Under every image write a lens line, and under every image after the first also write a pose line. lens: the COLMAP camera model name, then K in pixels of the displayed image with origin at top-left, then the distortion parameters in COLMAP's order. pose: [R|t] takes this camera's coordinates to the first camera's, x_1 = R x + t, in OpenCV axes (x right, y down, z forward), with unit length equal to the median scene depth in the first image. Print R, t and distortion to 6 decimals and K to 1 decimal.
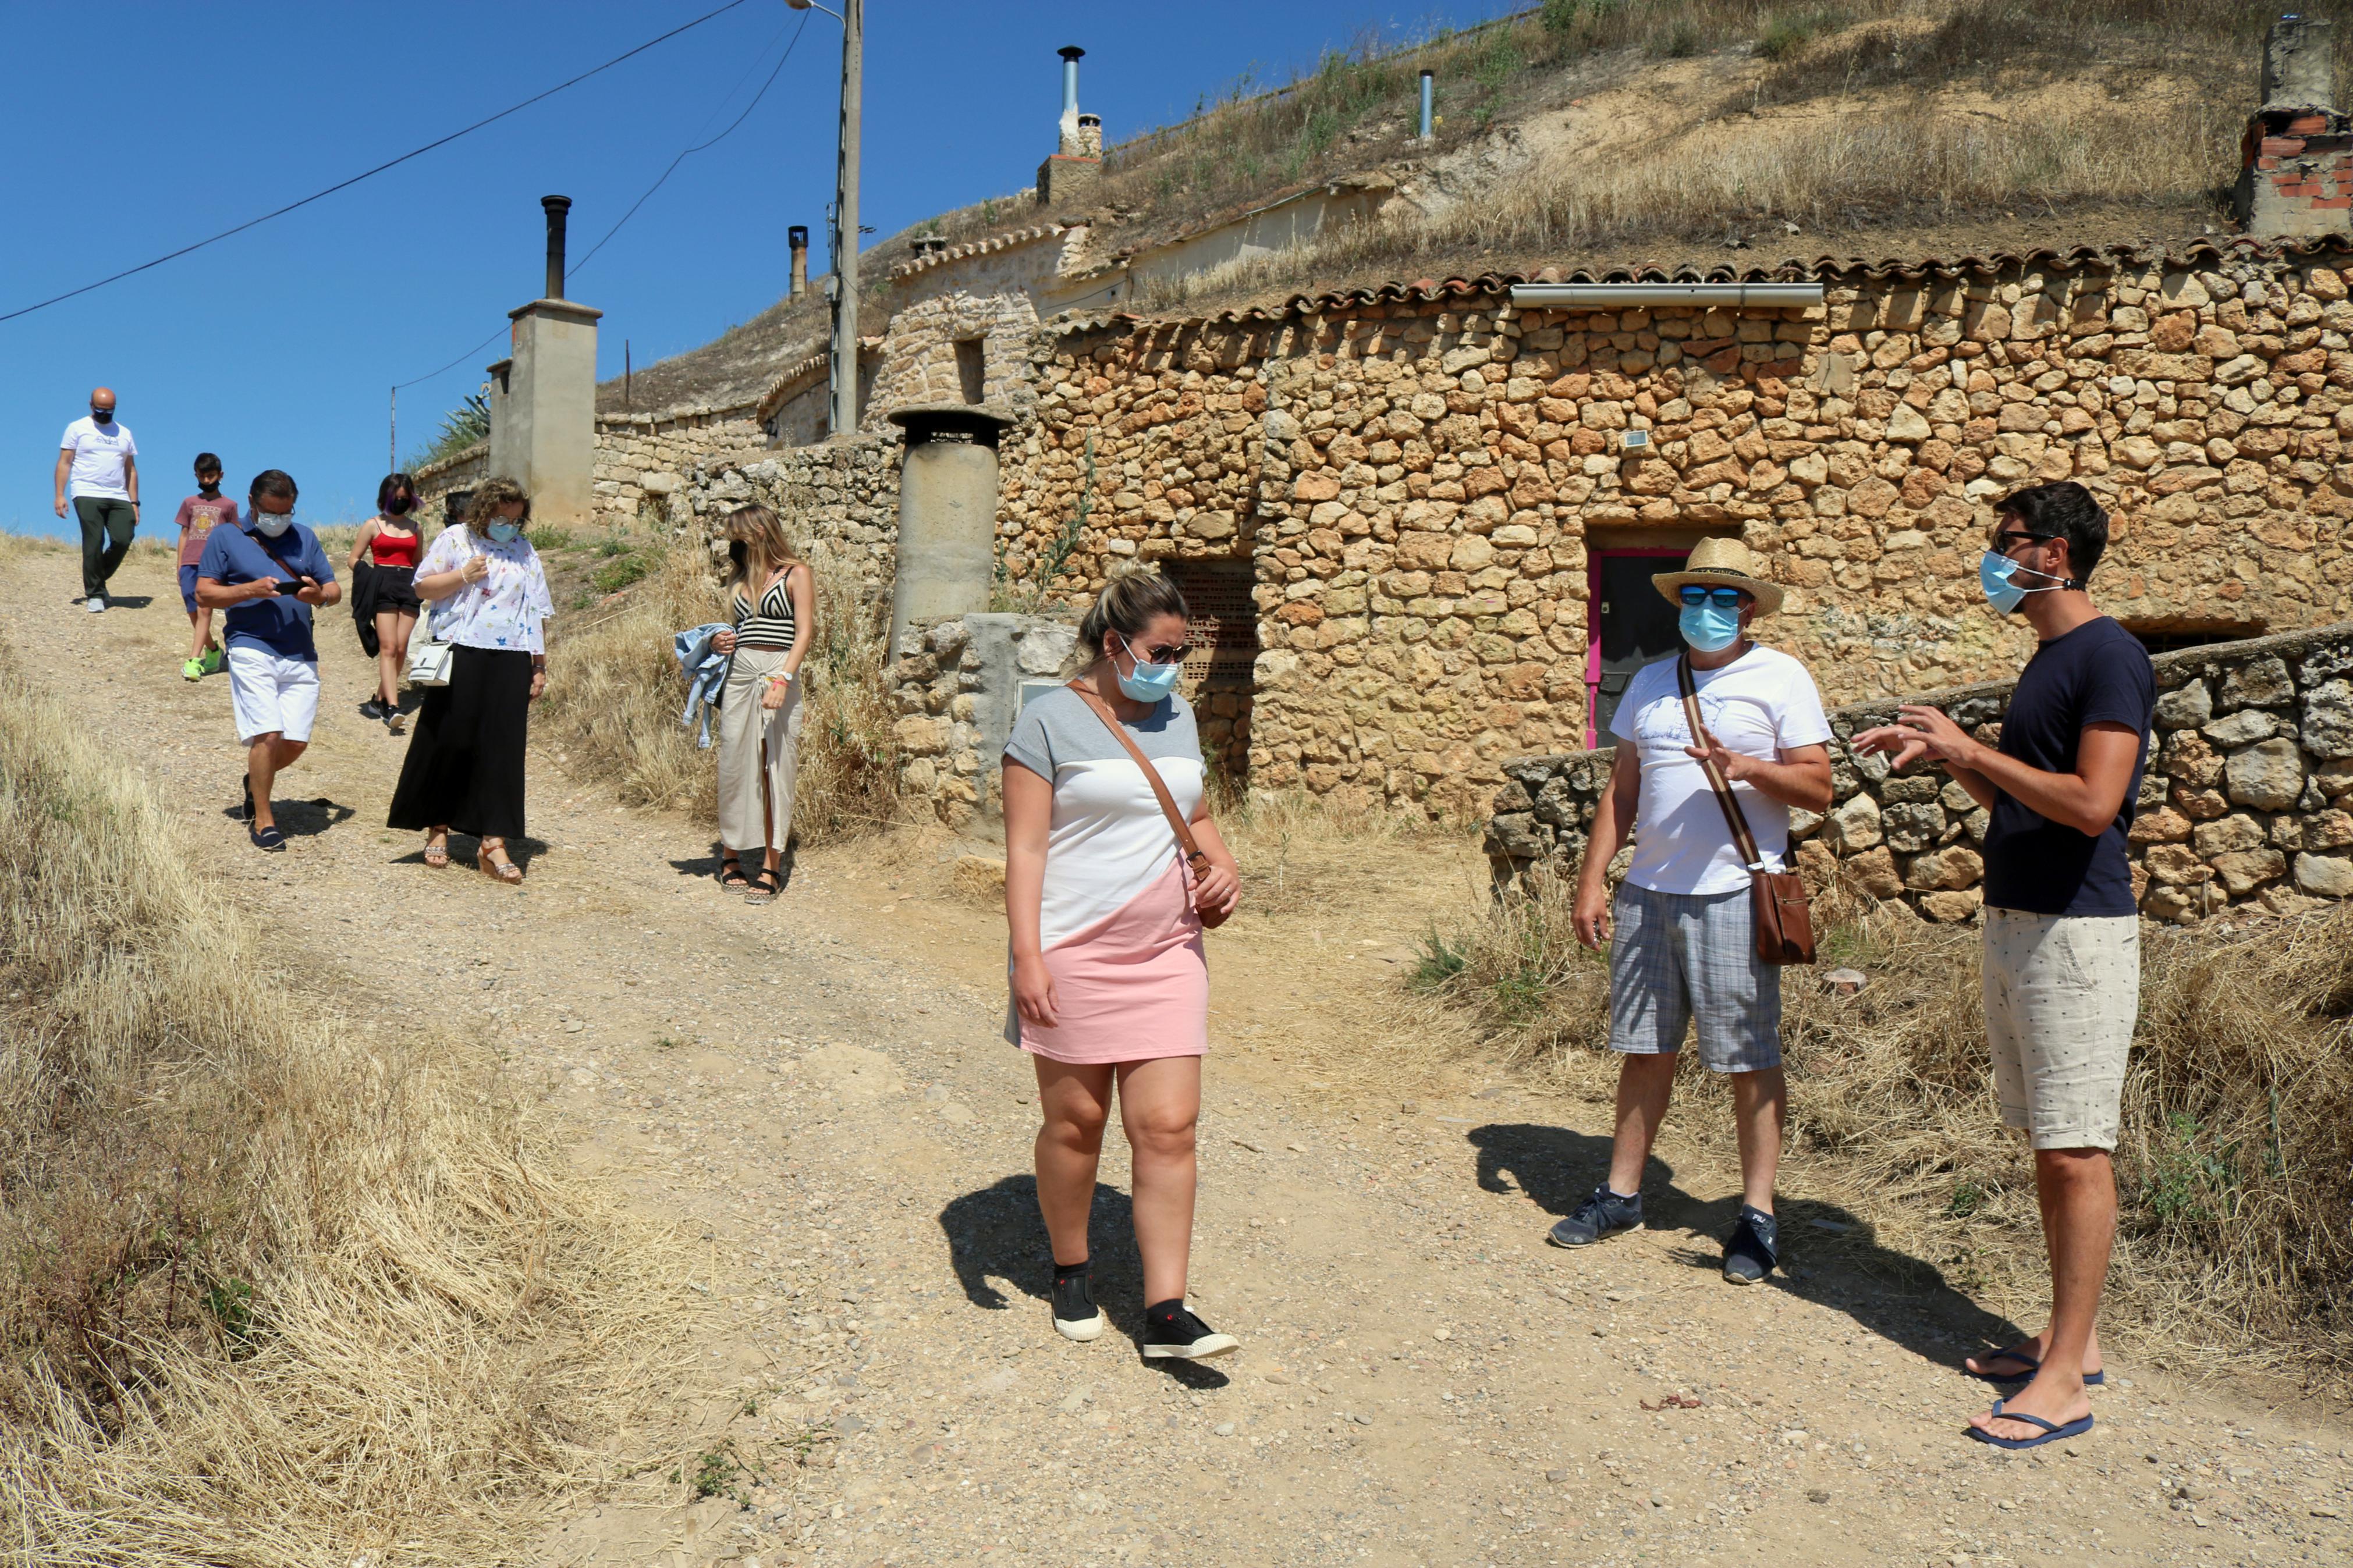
lens RADIAL K [[1949.1, 0, 1150.0], [0, 1949.1, 814.1], [0, 0, 1]] dist [-0.158420, 0.142806]
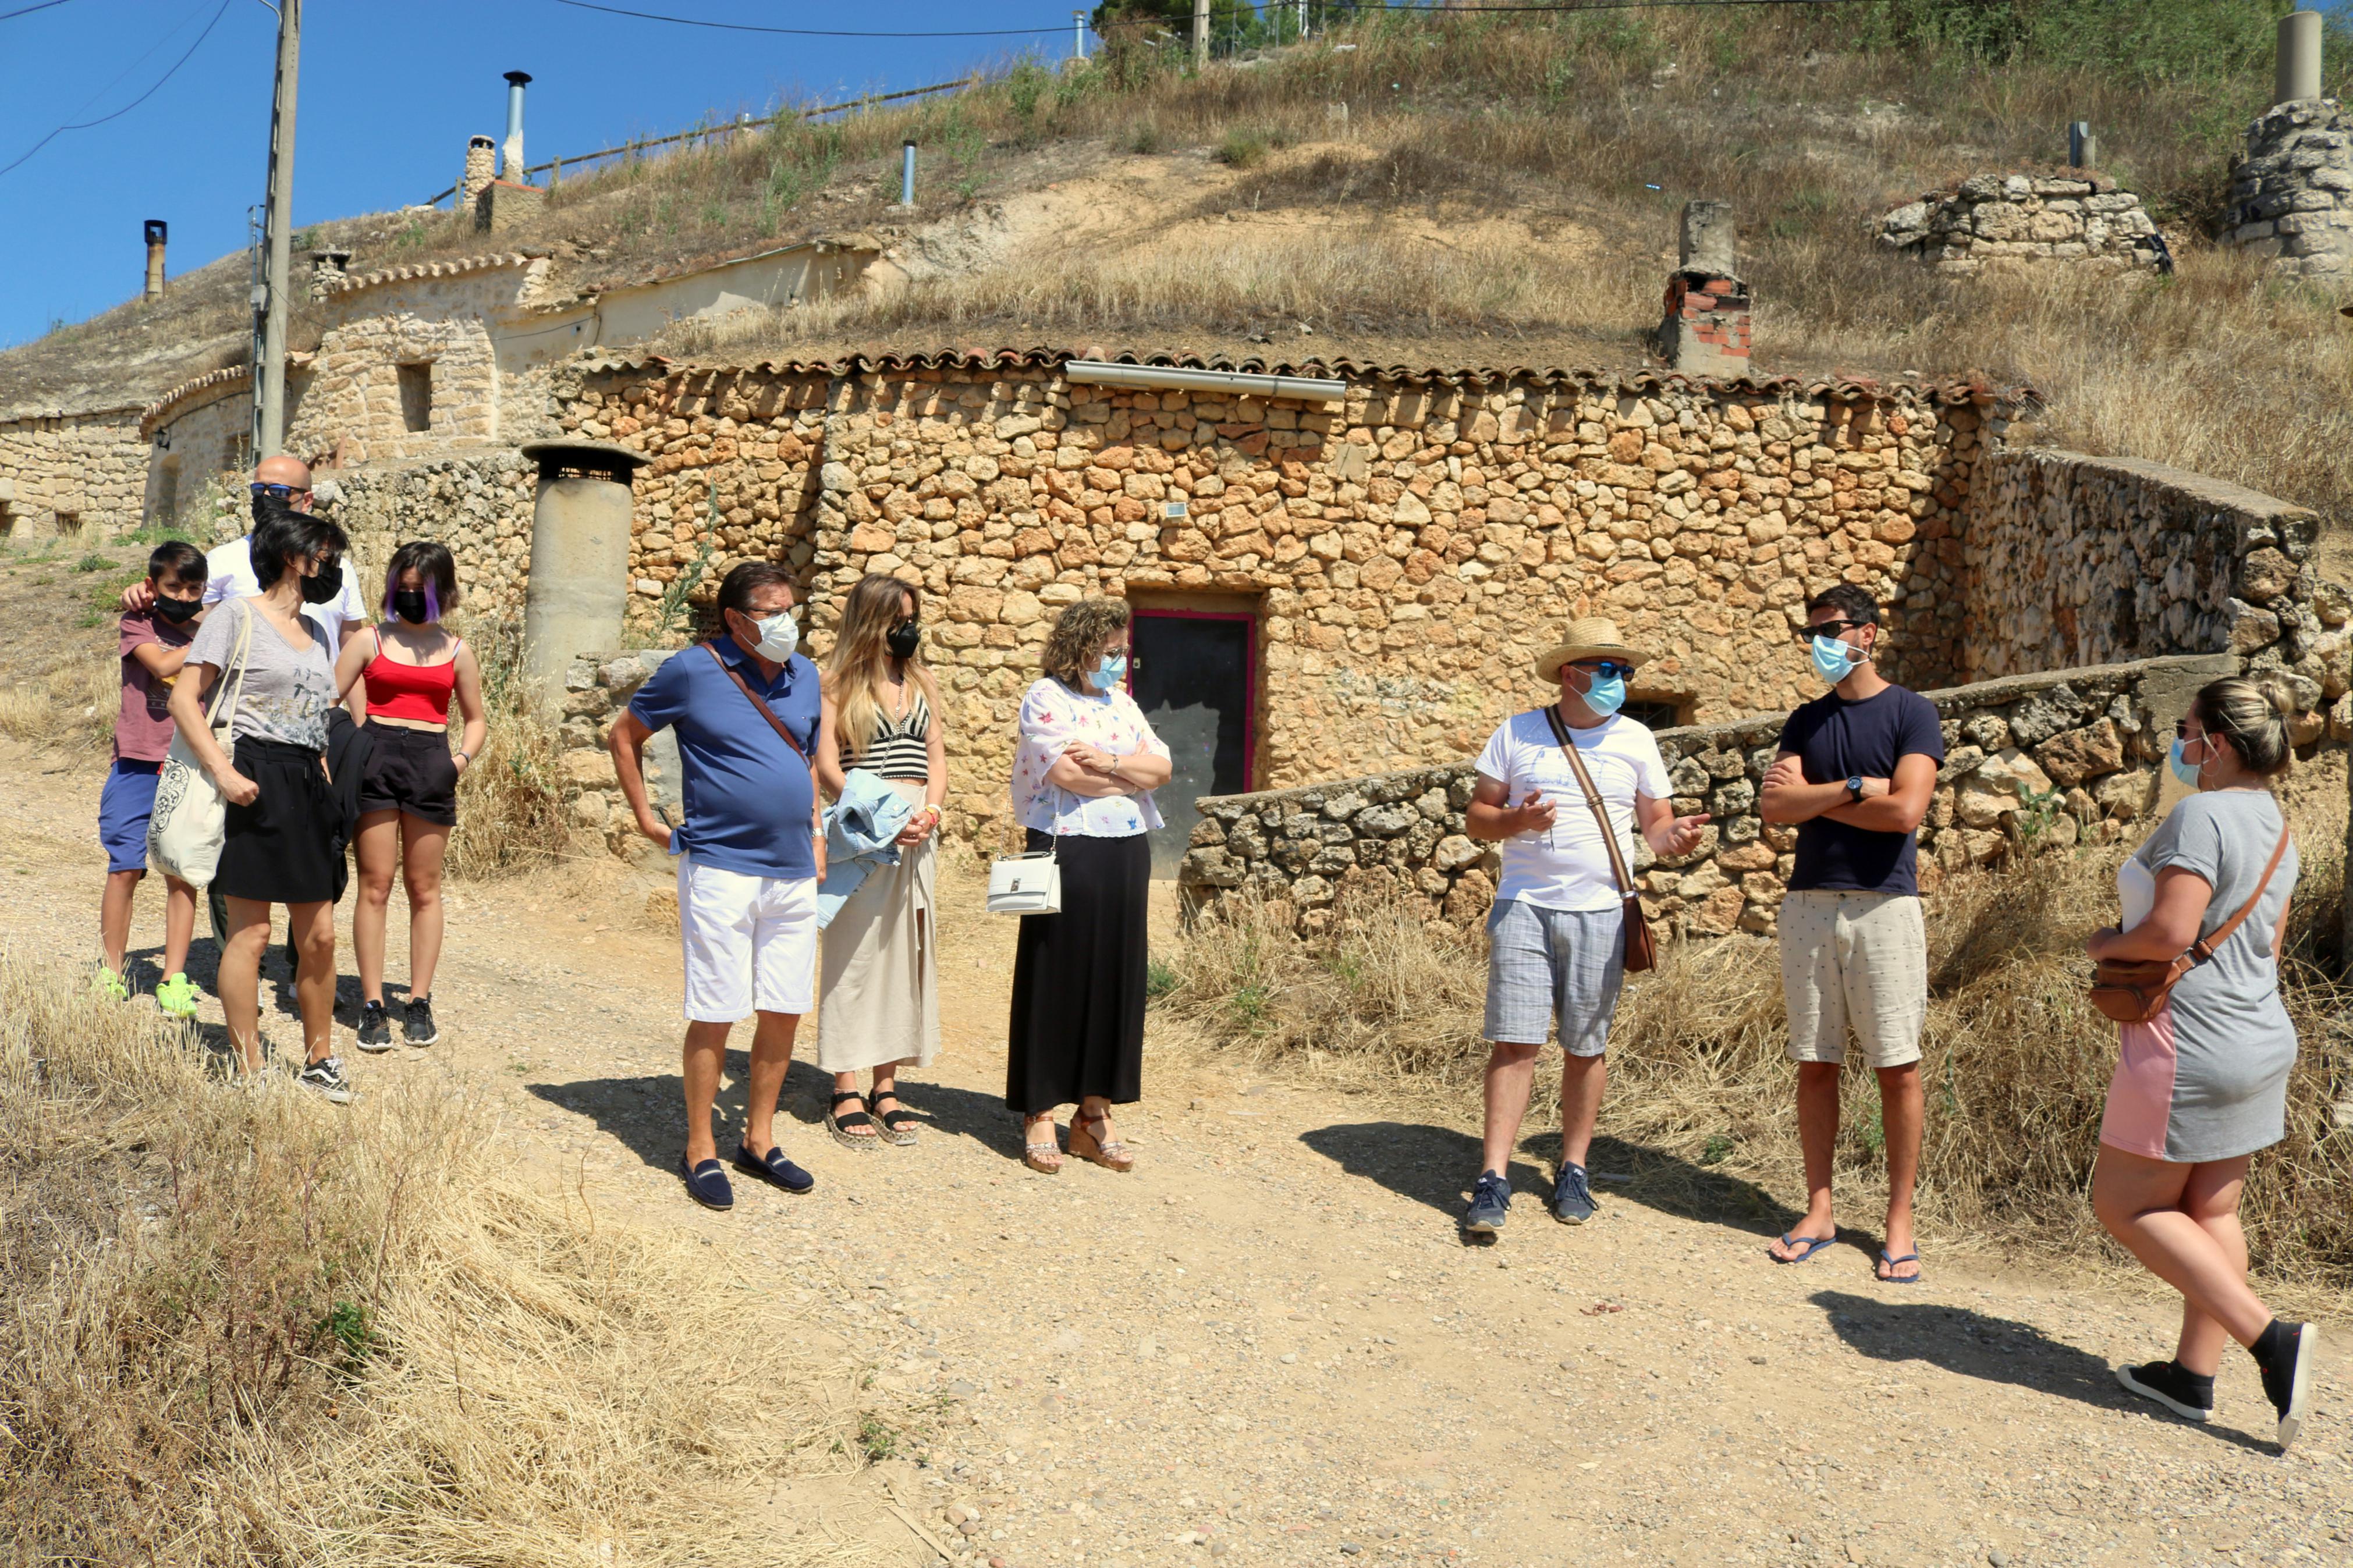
lens RADIAL K [[1949.1, 0, 1150.0], [0, 1949.1, 814.1], [0, 0, 1]] dist [-0.158420, 0.142806]
pose [[0.937590, 0.010644, 0.347579, -0.138816], [-0.001894, 0.999673, -0.025505, 0.005565], [-0.347737, 0.023255, 0.937304, -0.024865]]
